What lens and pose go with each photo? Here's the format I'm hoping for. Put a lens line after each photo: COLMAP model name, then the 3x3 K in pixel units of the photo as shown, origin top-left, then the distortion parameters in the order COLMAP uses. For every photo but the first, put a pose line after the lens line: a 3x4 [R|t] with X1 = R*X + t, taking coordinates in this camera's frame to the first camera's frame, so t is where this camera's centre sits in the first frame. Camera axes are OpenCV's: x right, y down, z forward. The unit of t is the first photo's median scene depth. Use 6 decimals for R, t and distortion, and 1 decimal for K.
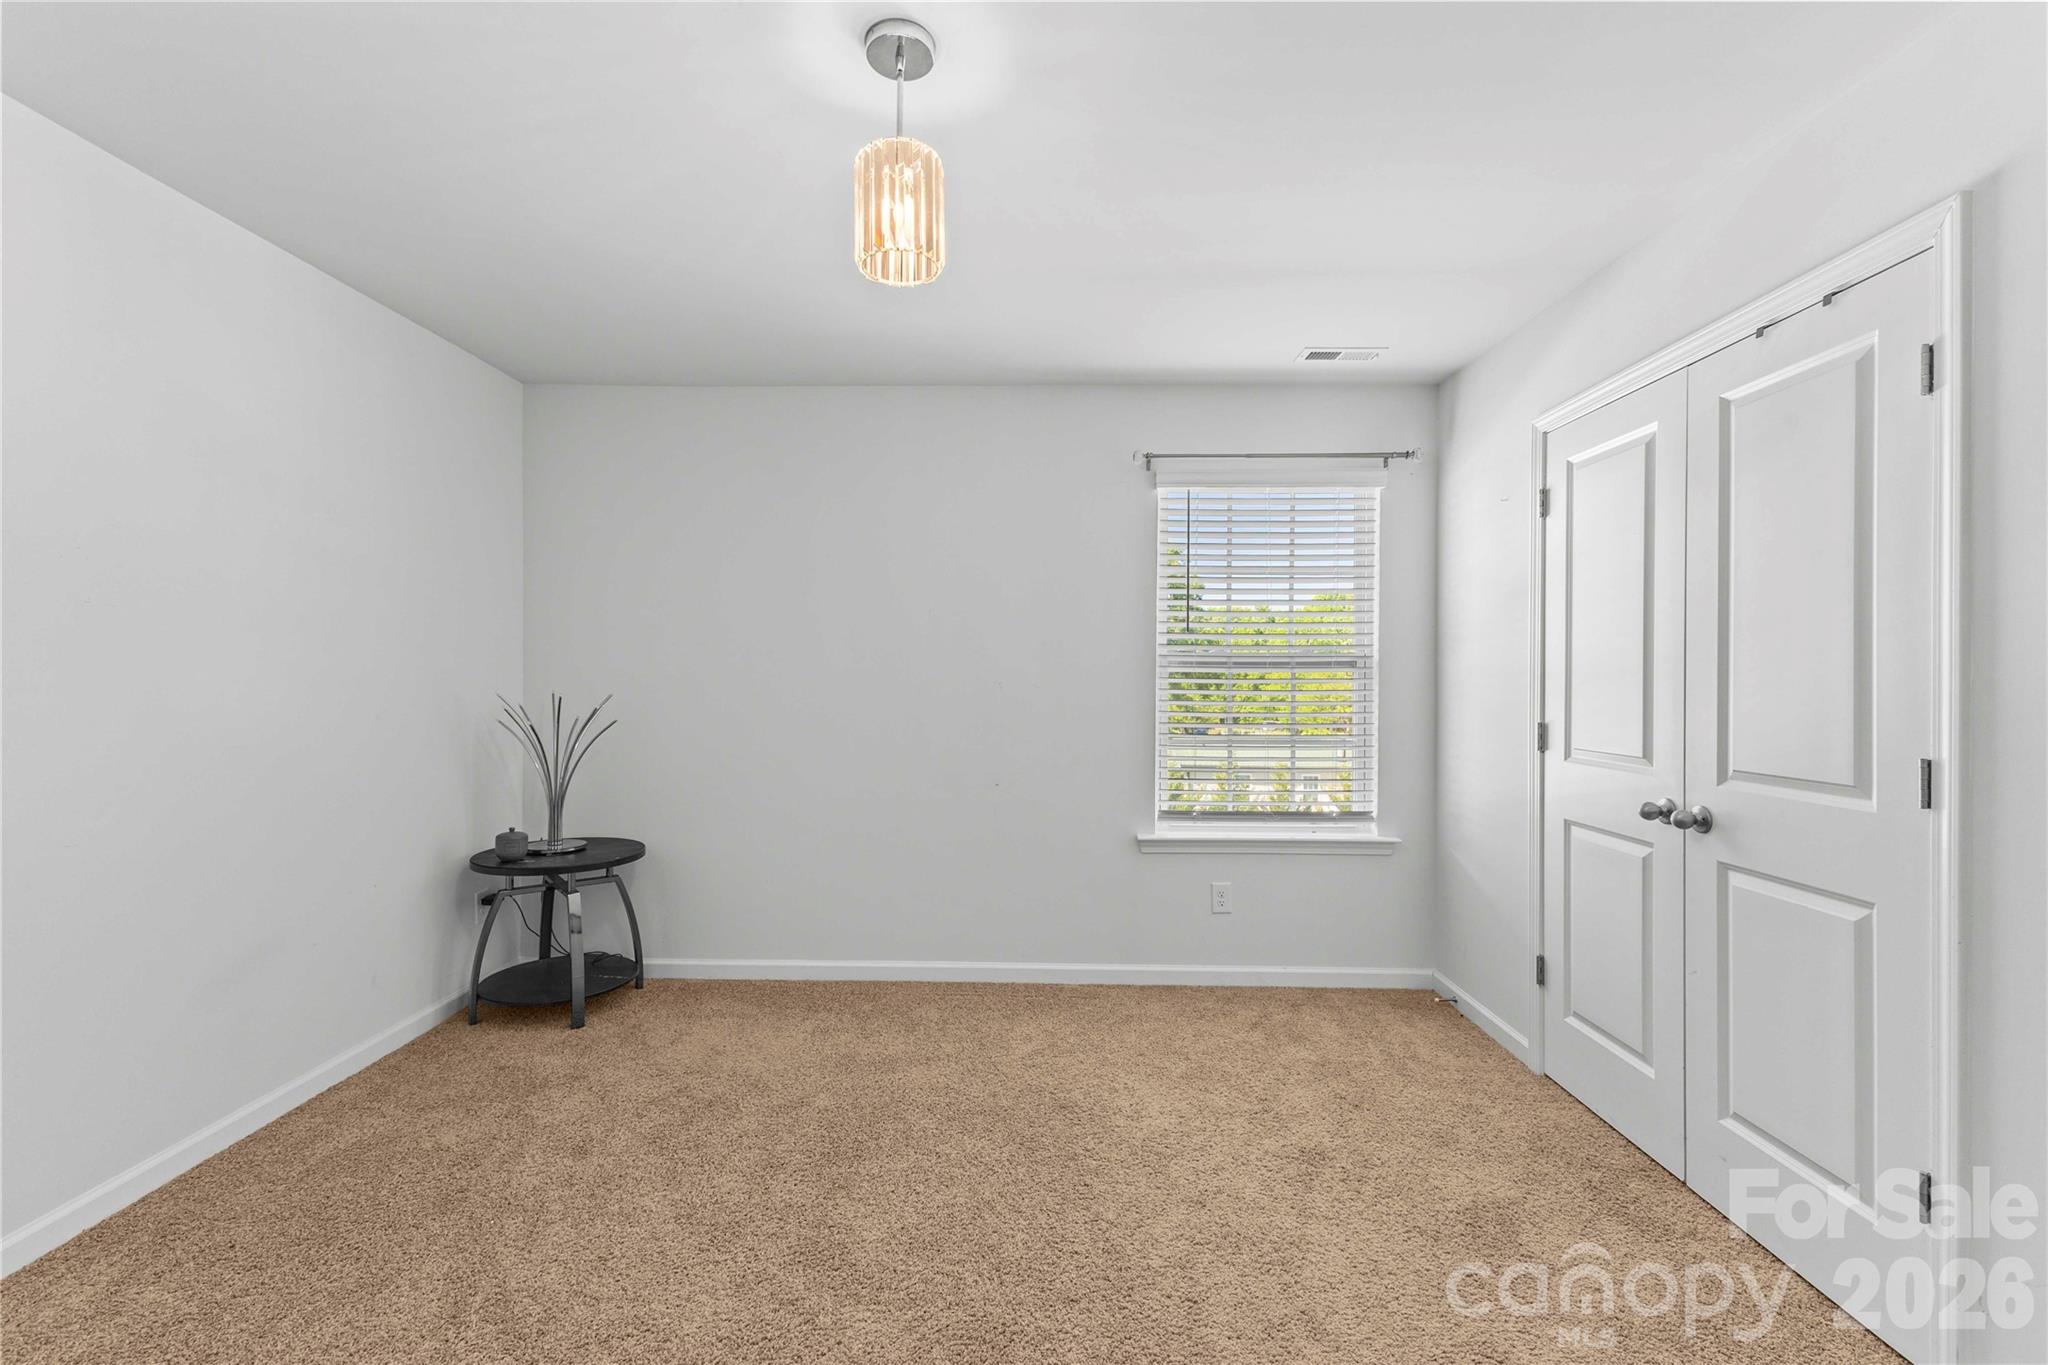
lens RADIAL K [[882.6, 0, 1025.2], [0, 882.6, 679.3], [0, 0, 1]] dist [0.009917, -0.002341]
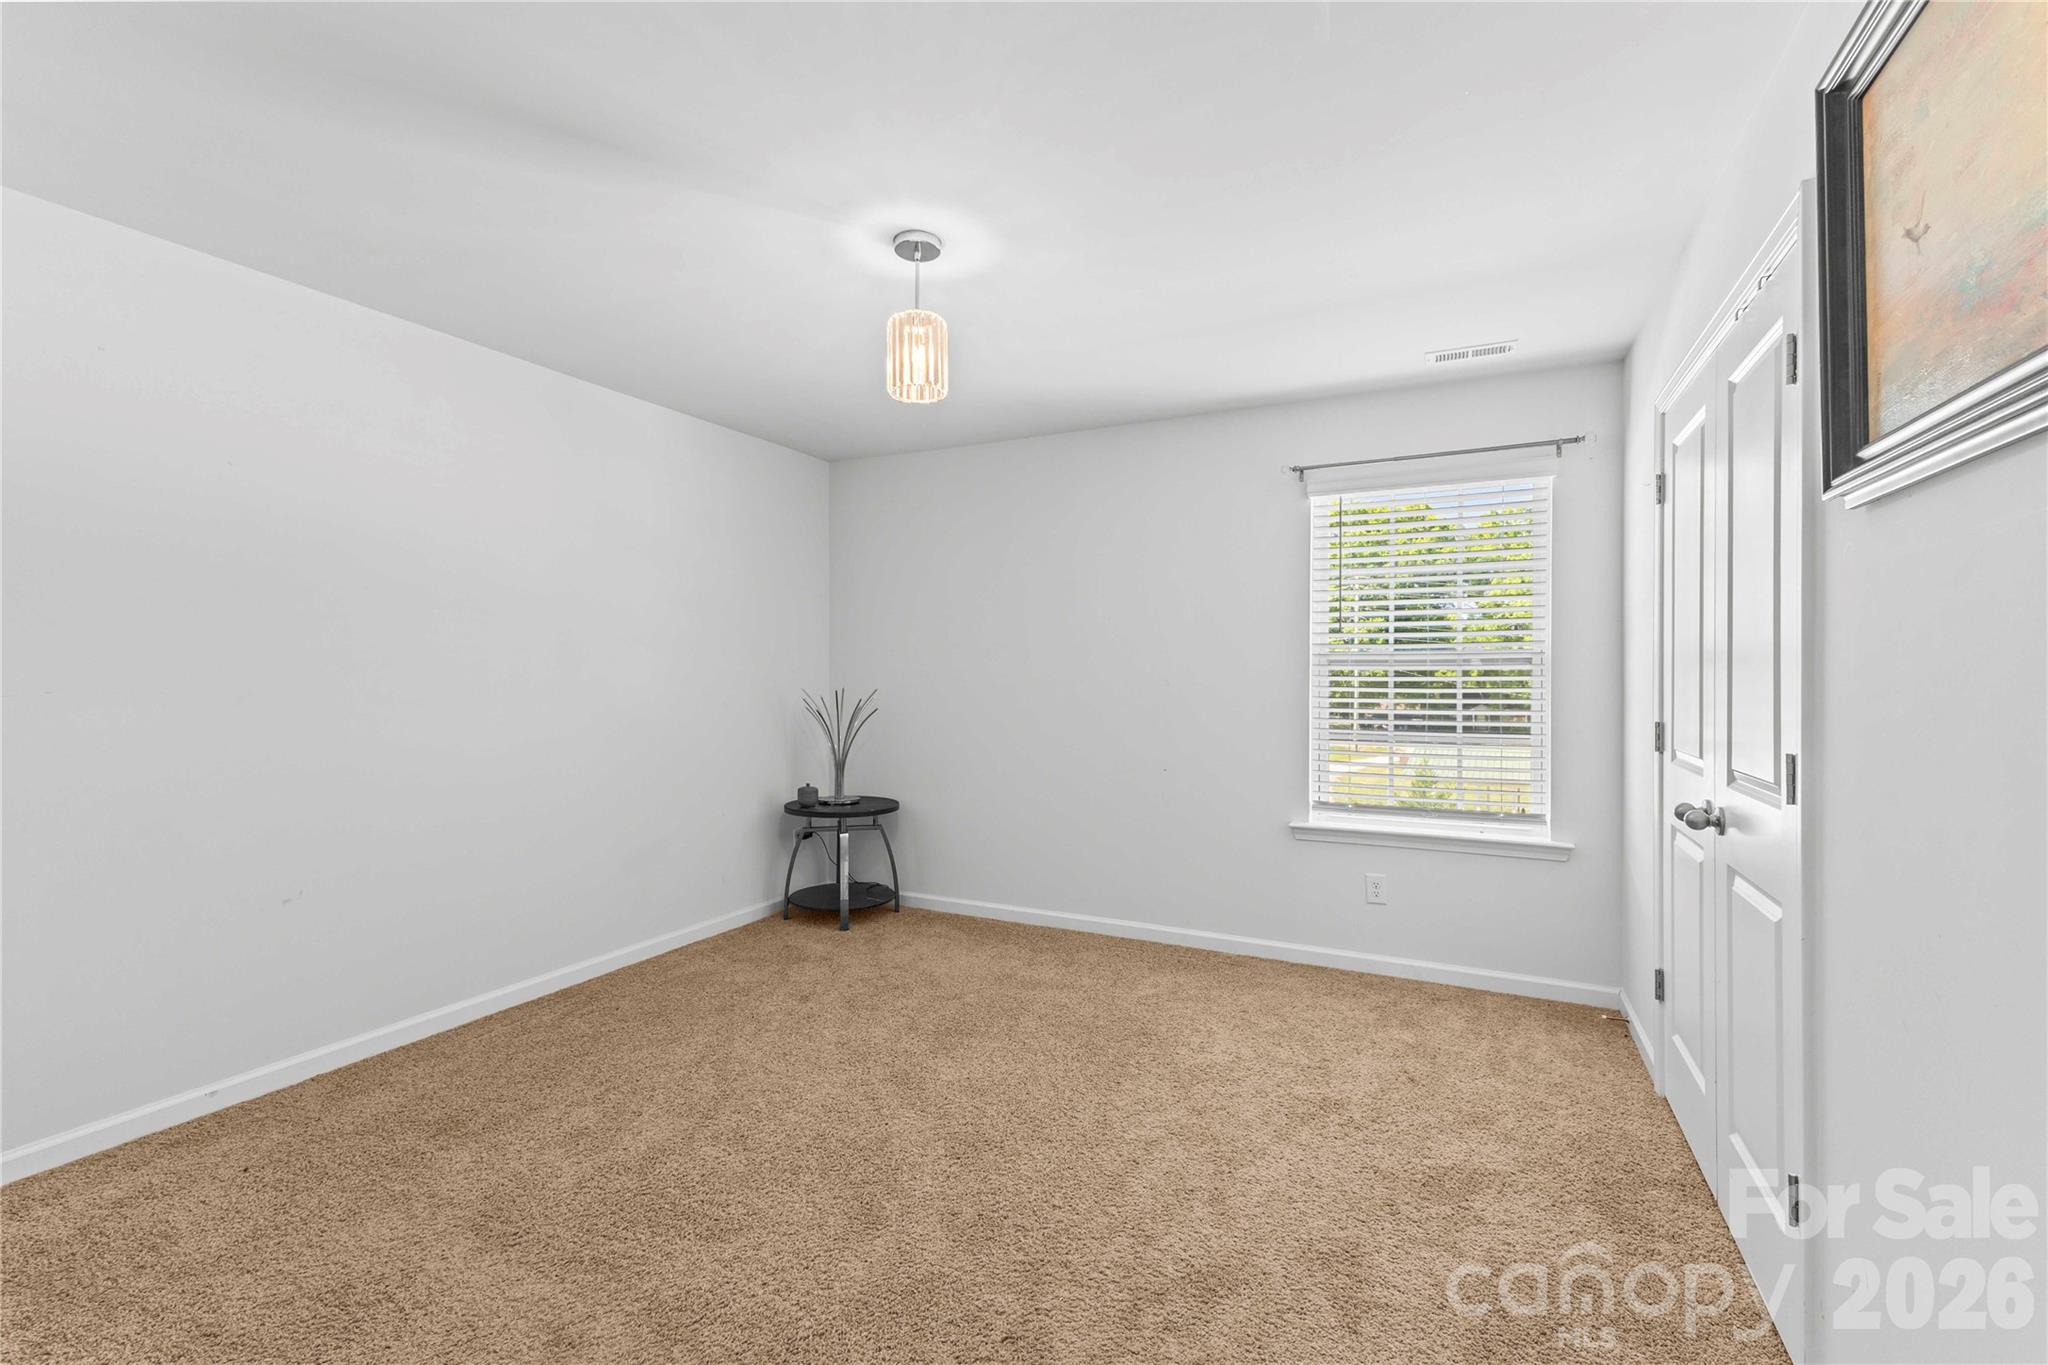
lens RADIAL K [[882.6, 0, 1019.1], [0, 882.6, 679.3], [0, 0, 1]] dist [0.009917, -0.002341]
pose [[0.903906, -0.001261, -0.427730, 0.314629], [0.000906, 0.999999, -0.001036, 0.003626], [0.427731, 0.000549, 0.903906, -0.121719]]
